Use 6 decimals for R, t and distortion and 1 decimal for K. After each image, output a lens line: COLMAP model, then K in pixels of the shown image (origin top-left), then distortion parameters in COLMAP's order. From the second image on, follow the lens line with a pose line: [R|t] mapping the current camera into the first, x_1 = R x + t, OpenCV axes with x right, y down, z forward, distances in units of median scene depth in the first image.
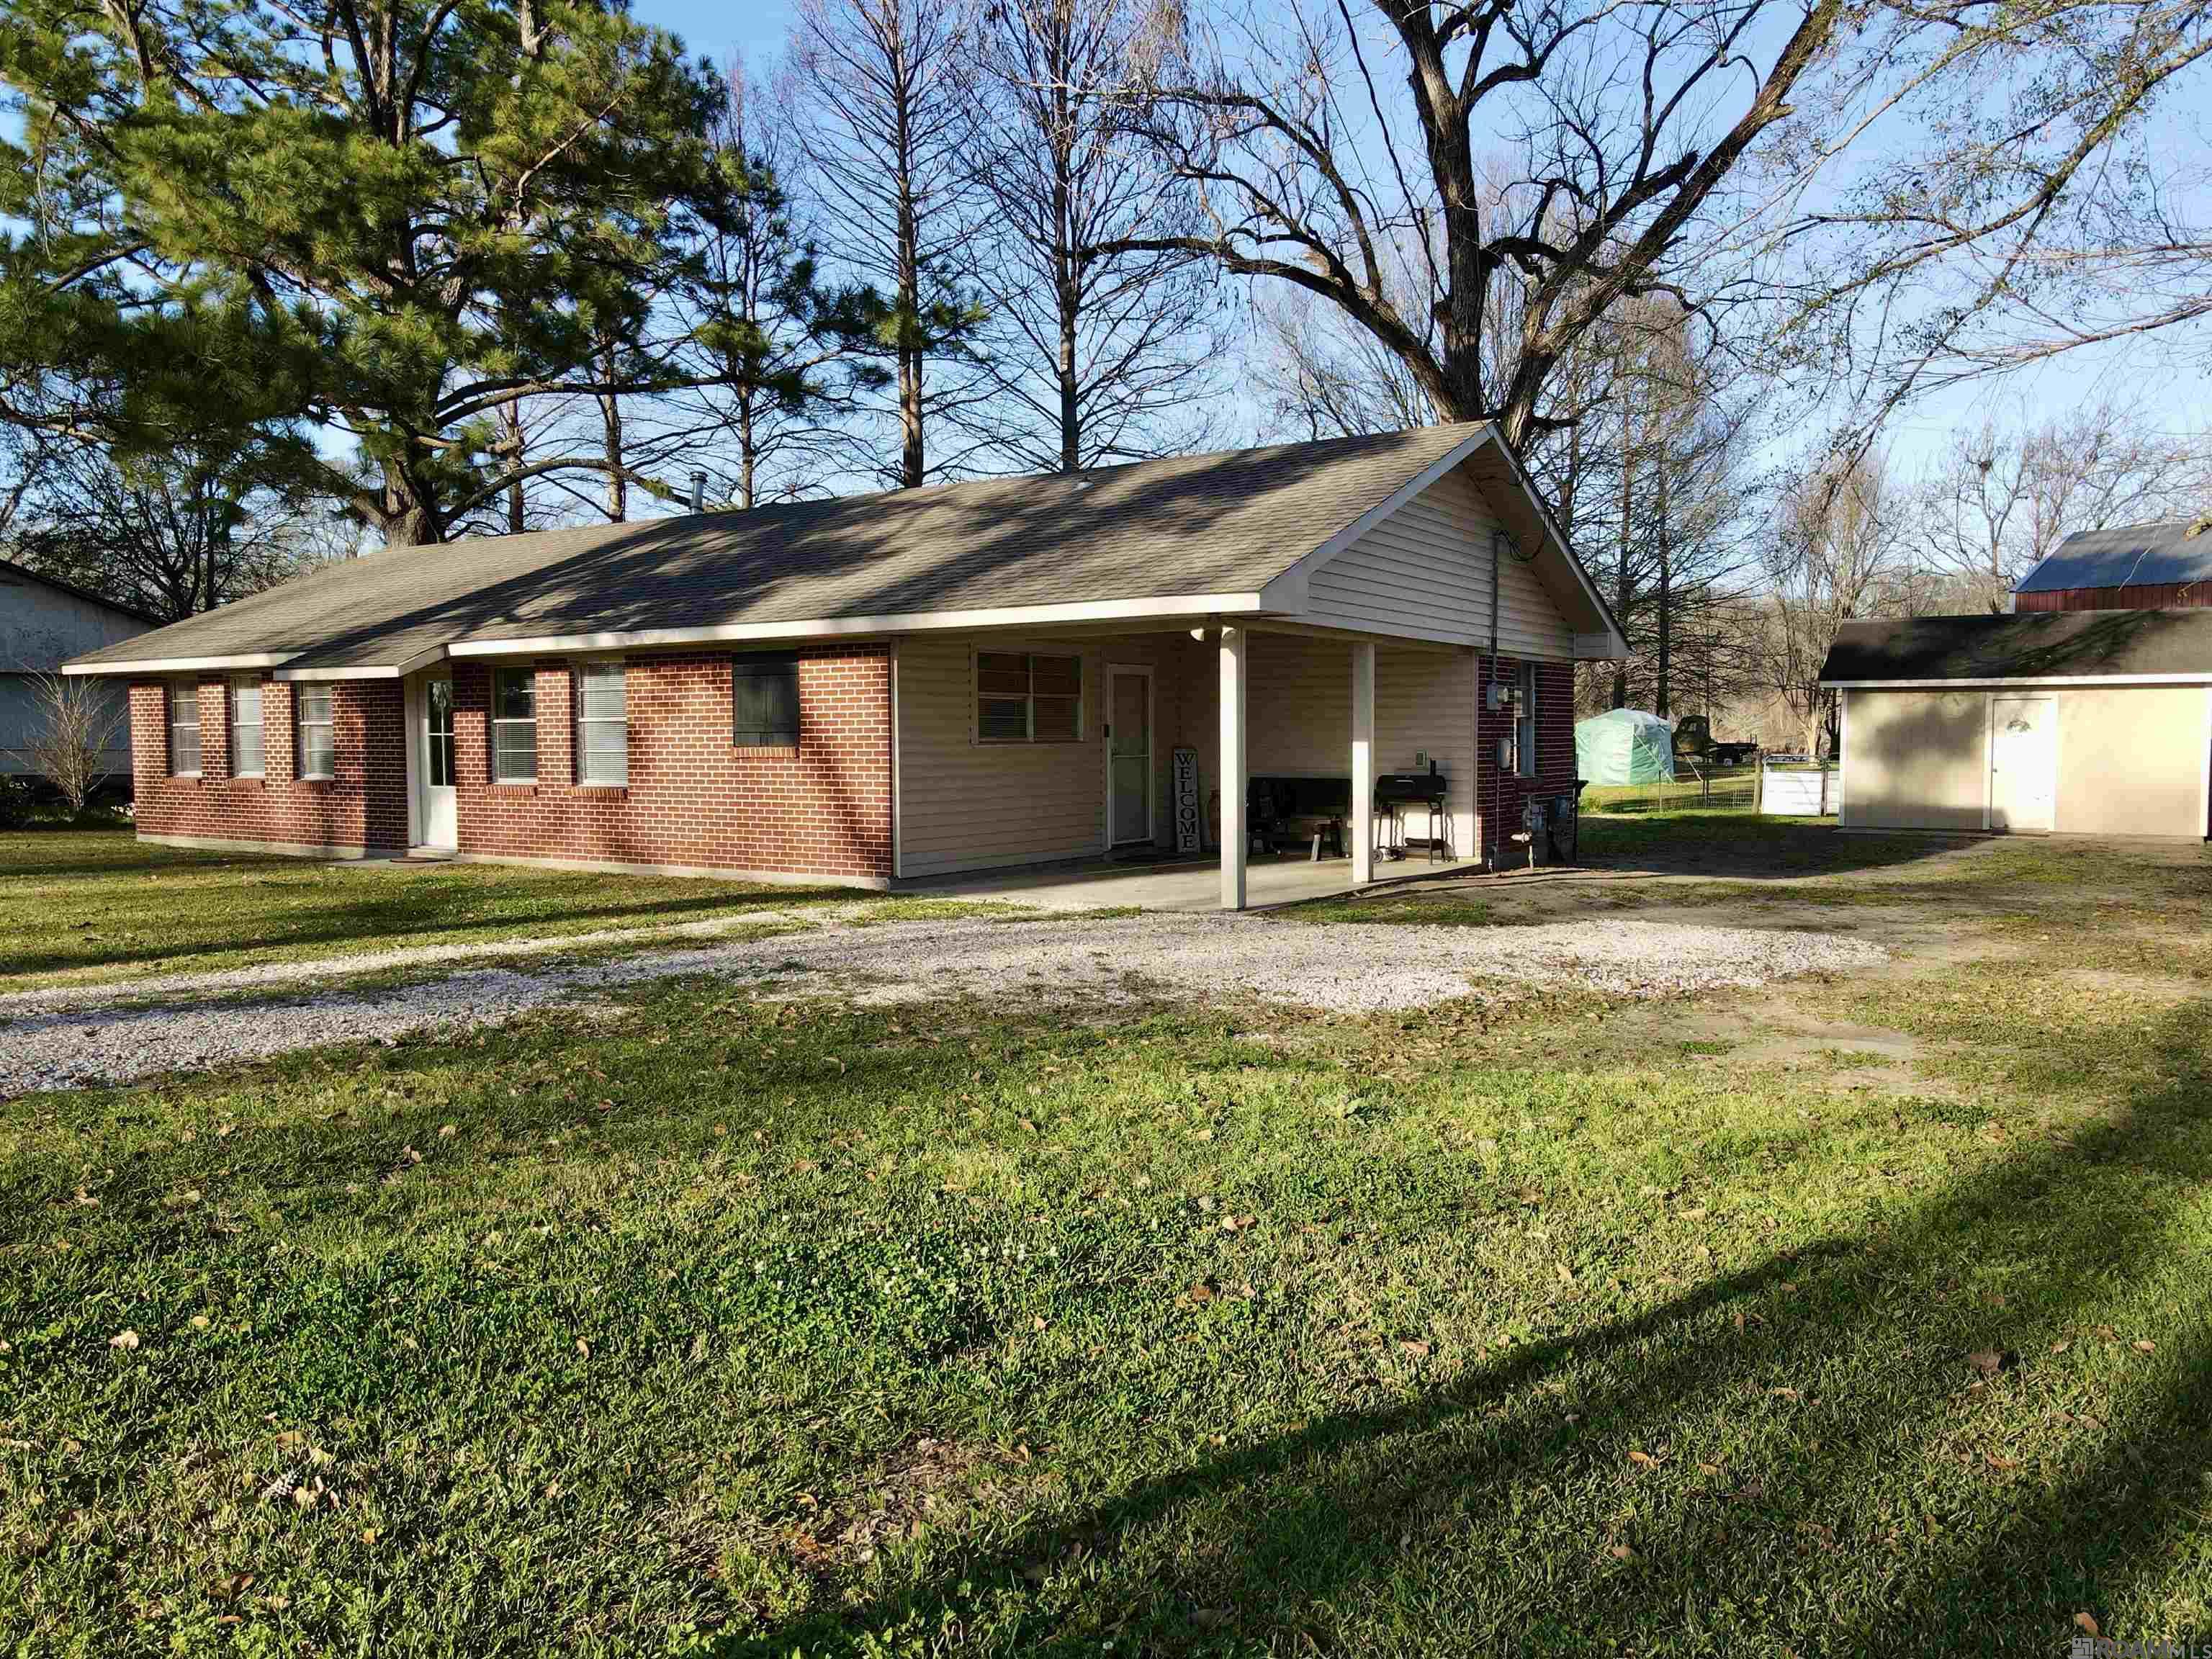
lens RADIAL K [[1662.7, 0, 1091.1], [0, 1662.7, 830.1], [0, 0, 1]] dist [0.001520, 0.035791]
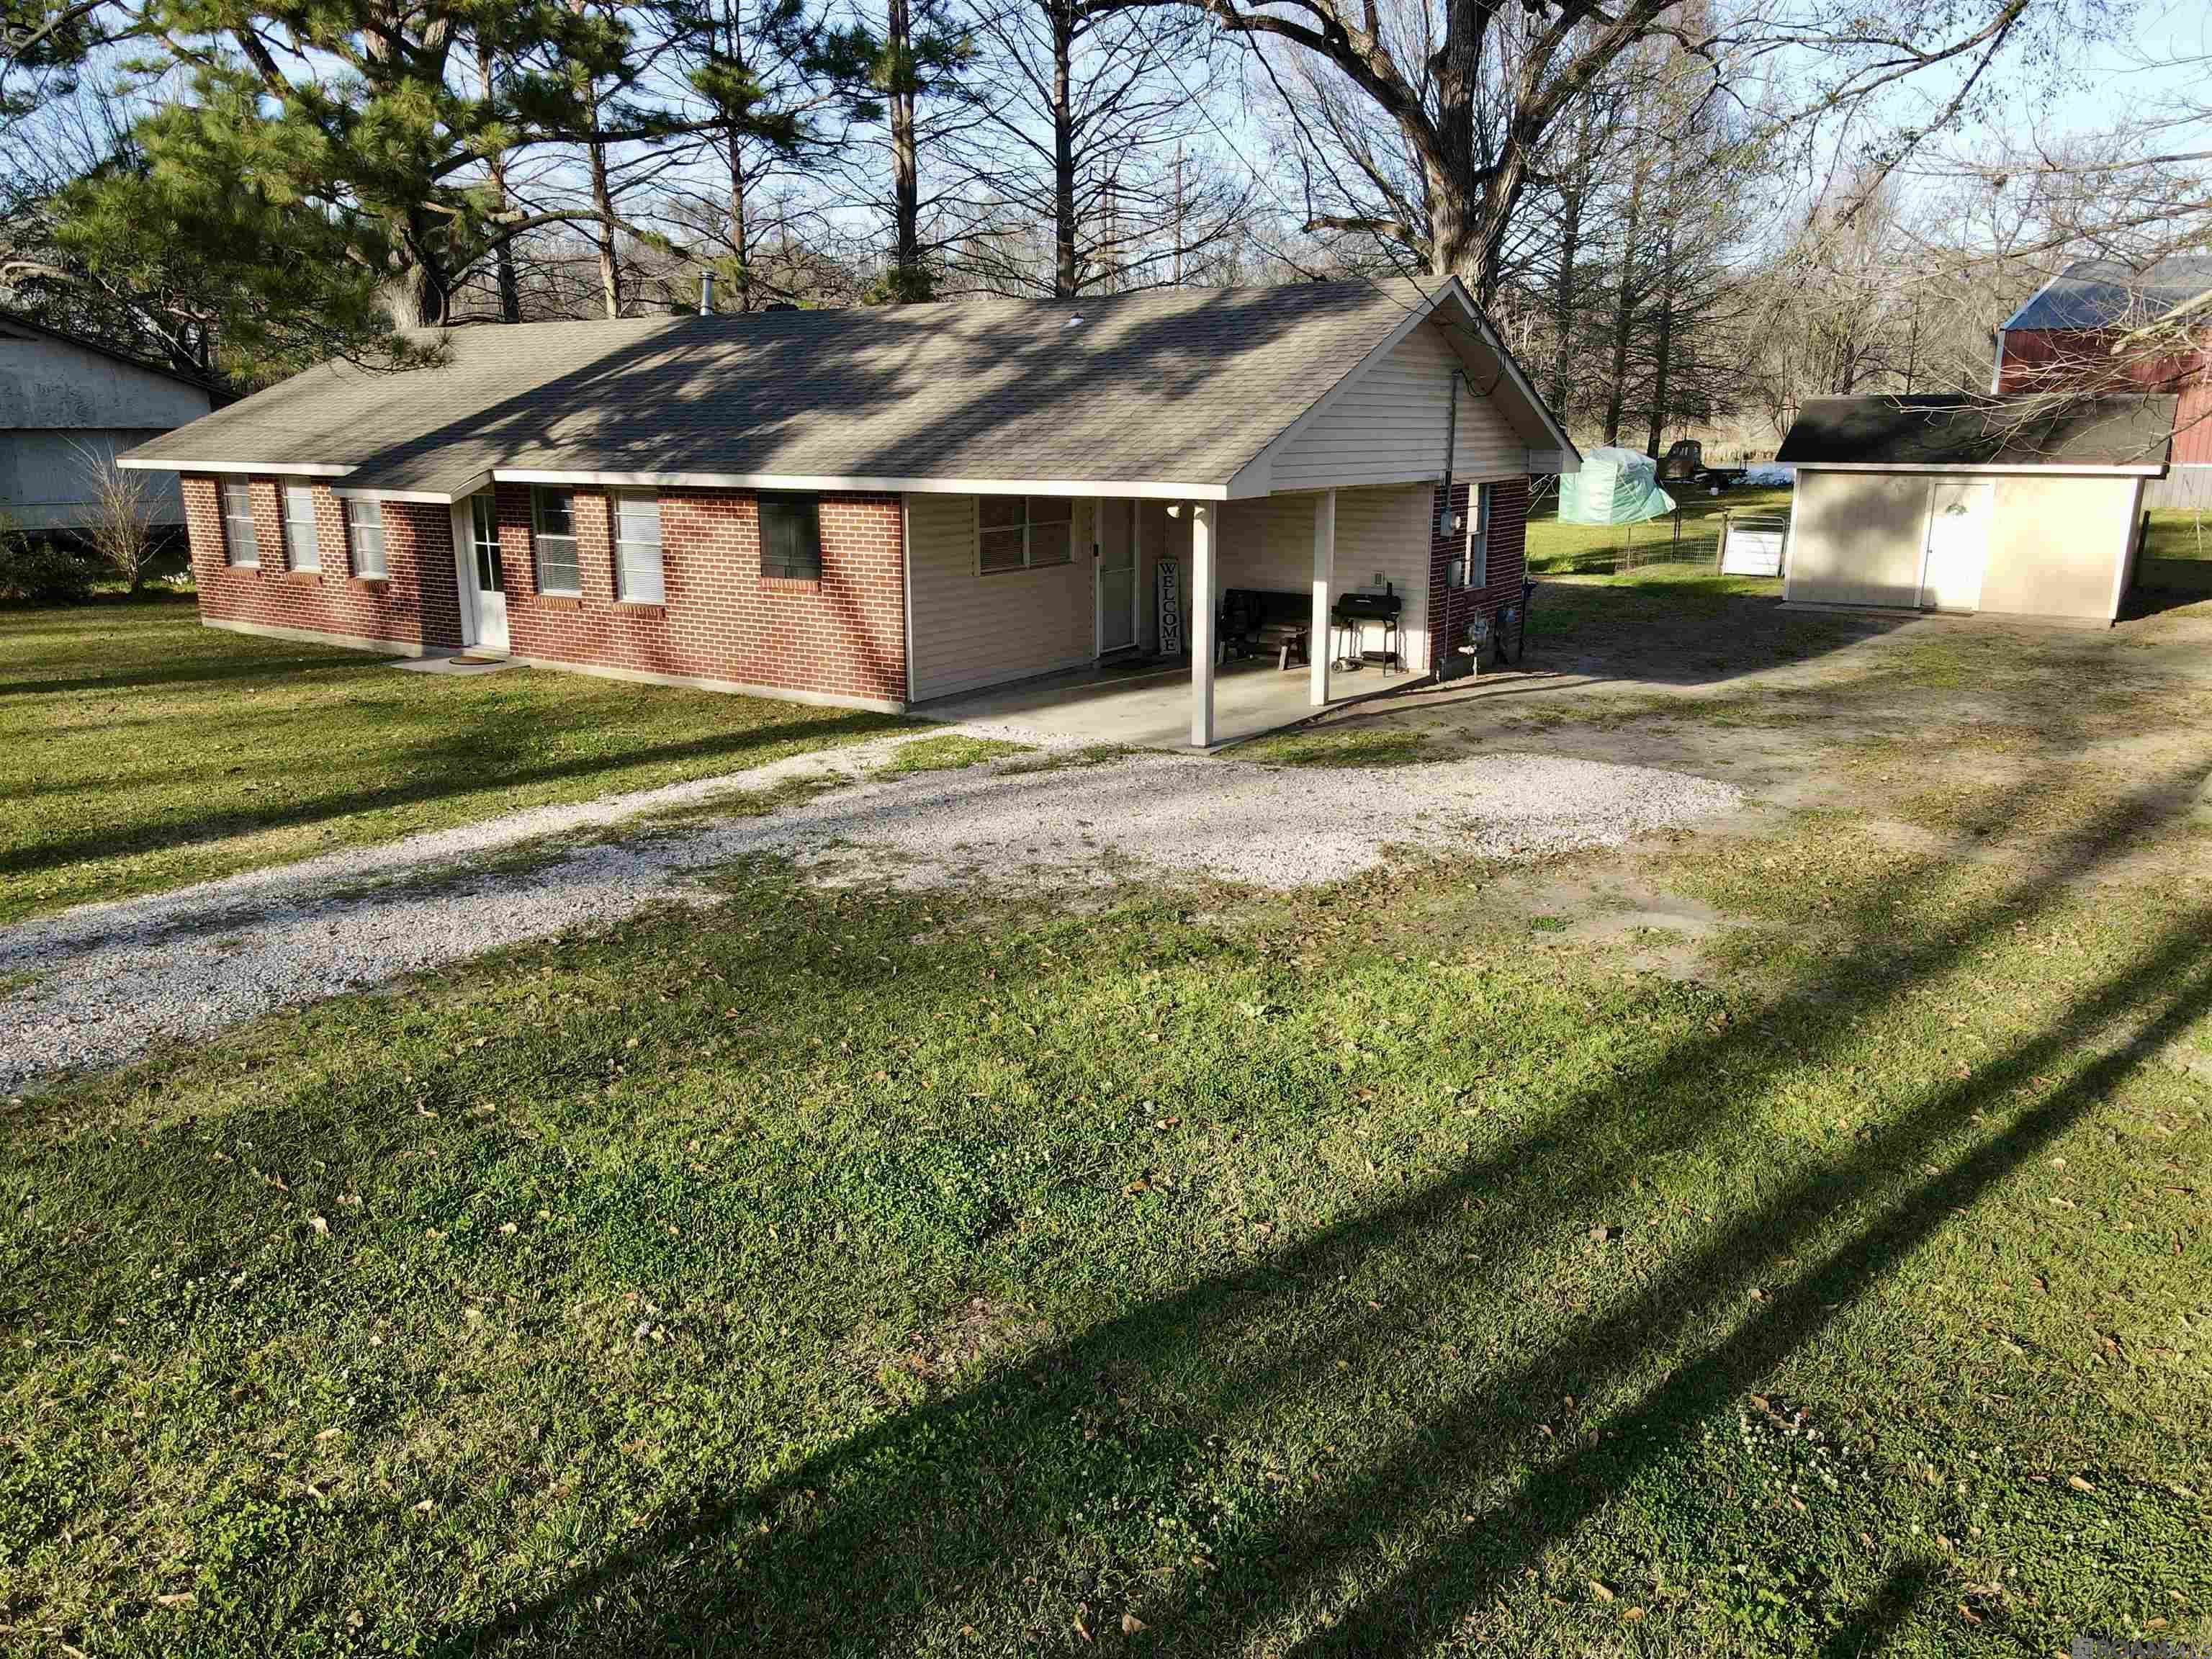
lens RADIAL K [[1662.7, 0, 1091.1], [0, 1662.7, 830.1], [0, 0, 1]] dist [0.001520, 0.035791]
pose [[0.999991, 0.002643, 0.003345, 0.003518], [-0.003210, 0.983183, 0.182595, -0.092973], [-0.002806, -0.182604, 0.983183, -0.137704]]
